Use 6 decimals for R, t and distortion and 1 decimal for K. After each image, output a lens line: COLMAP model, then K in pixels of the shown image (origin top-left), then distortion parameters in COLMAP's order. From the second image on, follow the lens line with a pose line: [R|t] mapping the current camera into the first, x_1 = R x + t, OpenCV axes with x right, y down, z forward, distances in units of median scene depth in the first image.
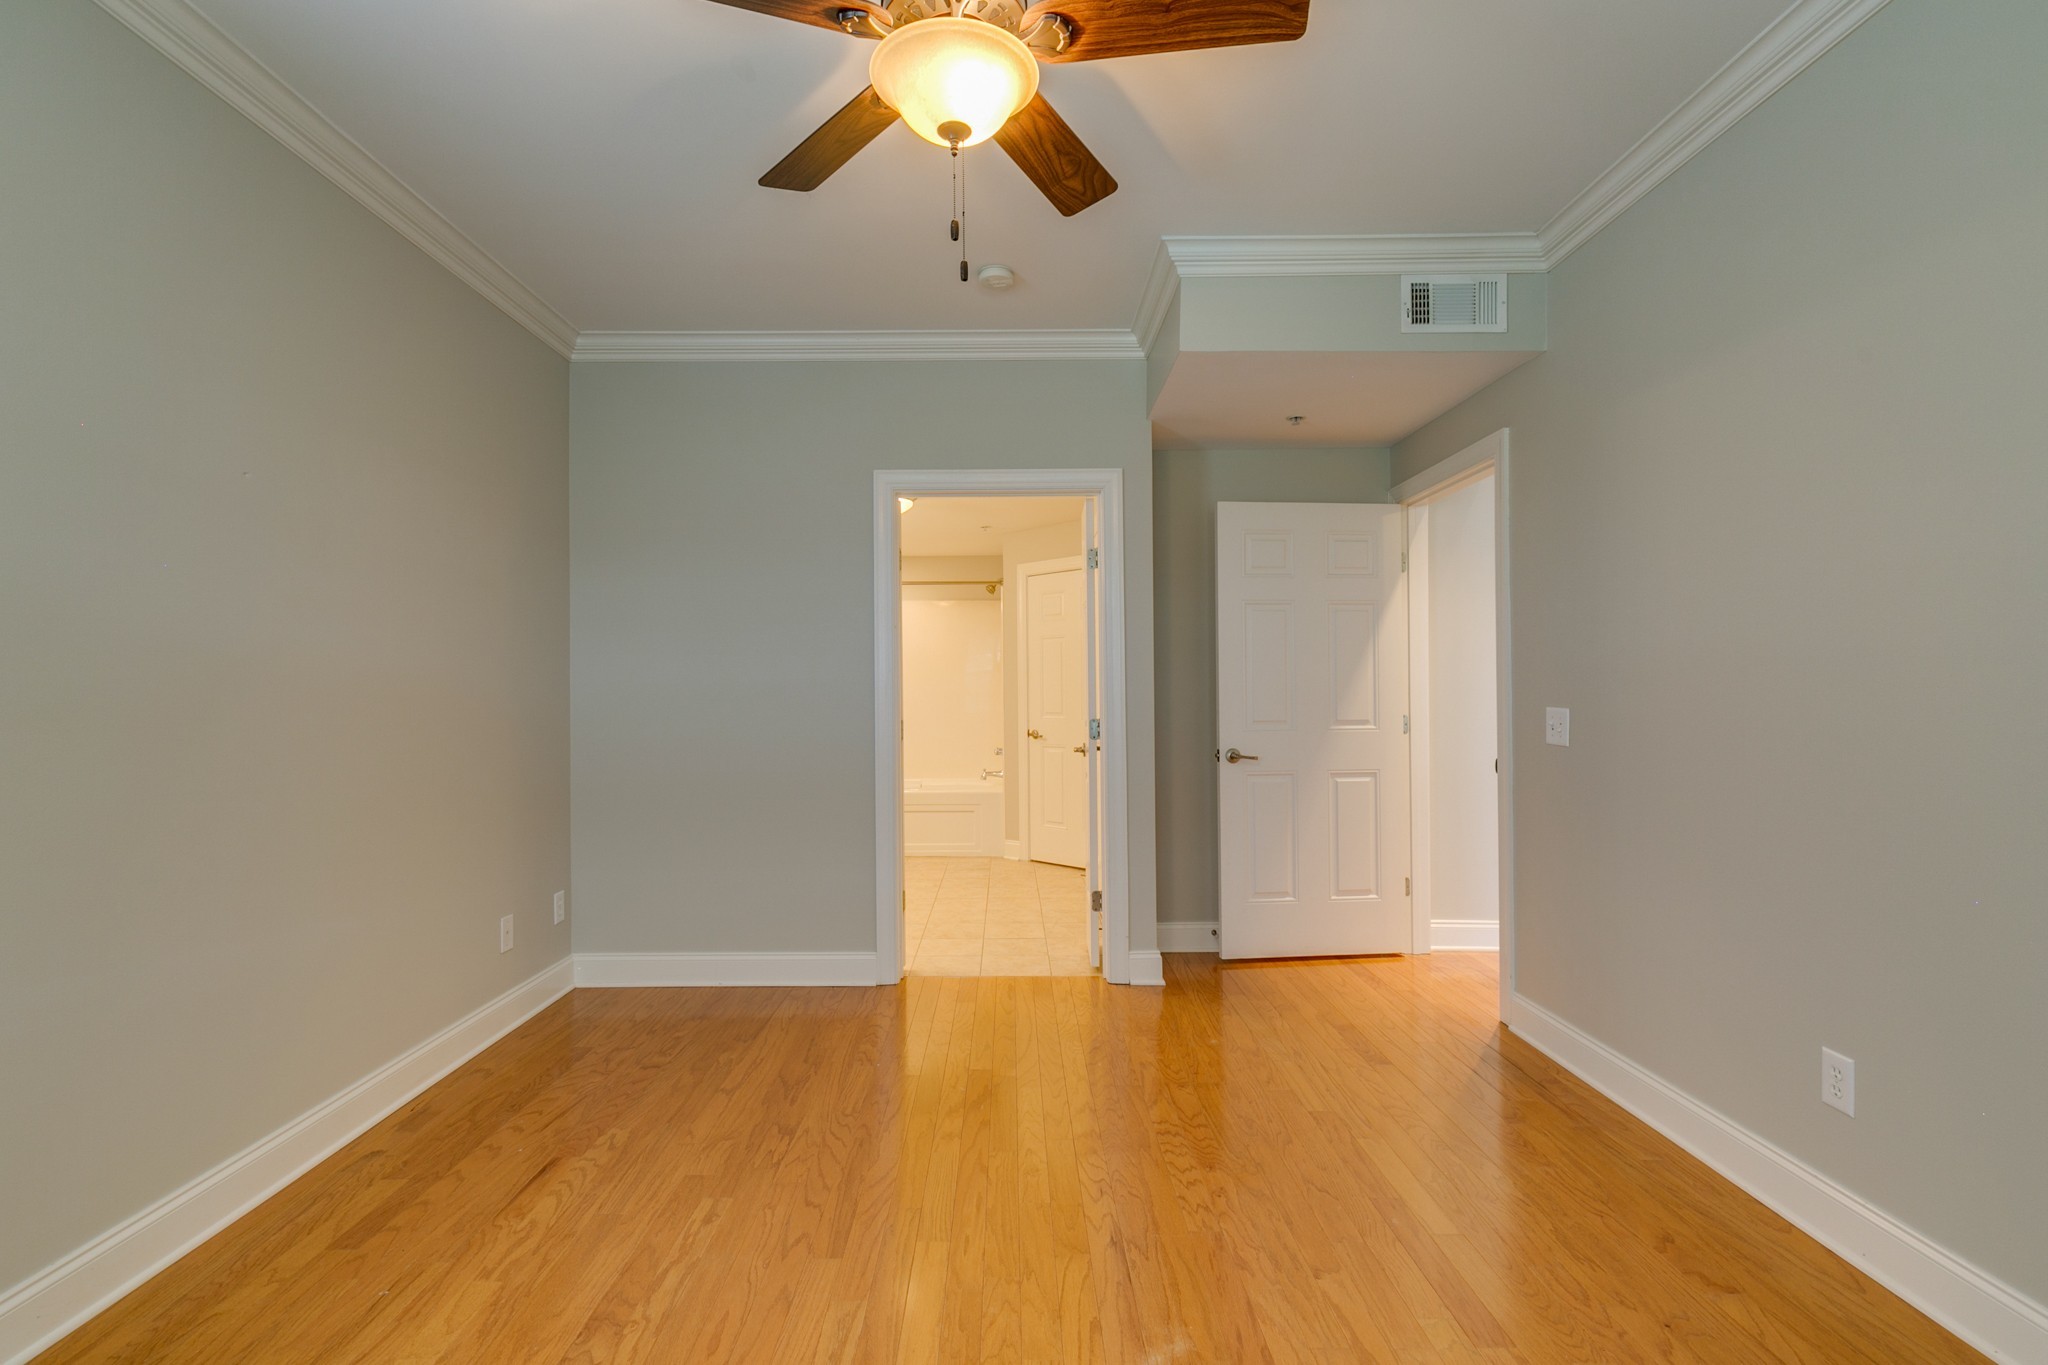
lens RADIAL K [[932.1, 0, 1023.5], [0, 932.1, 691.3], [0, 0, 1]] dist [-0.001830, -0.000020]
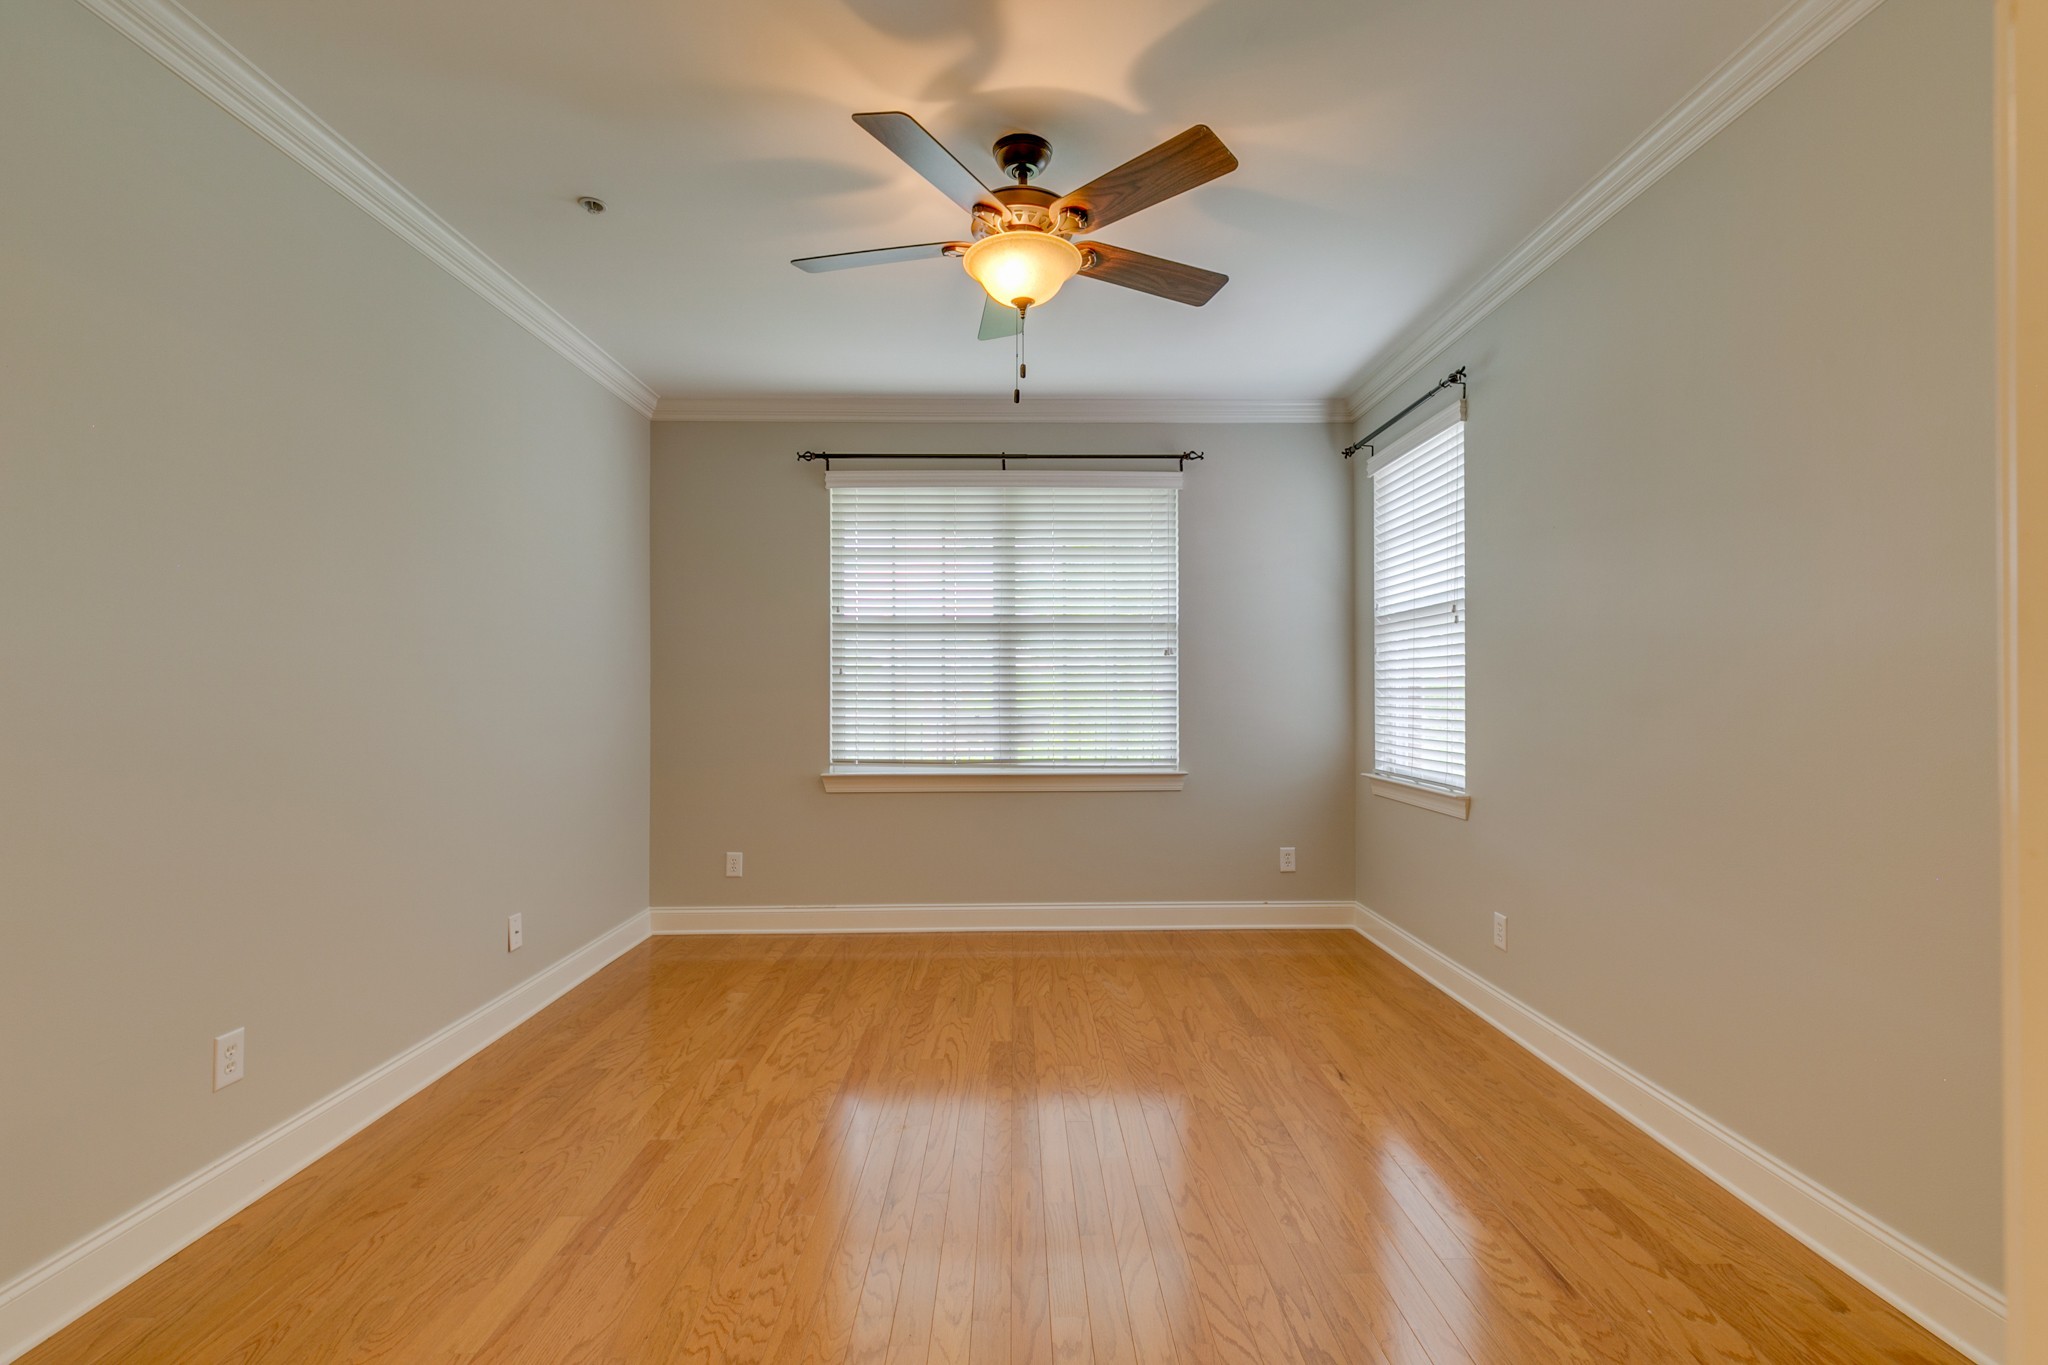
lens RADIAL K [[932.1, 0, 1019.5], [0, 932.1, 673.2], [0, 0, 1]] dist [-0.001830, -0.000020]
pose [[-0.999903, 0.011652, 0.007584, -0.065987], [0.011481, 0.999687, -0.022223, 0.001176], [-0.007841, -0.022133, -0.999724, 2.087235]]
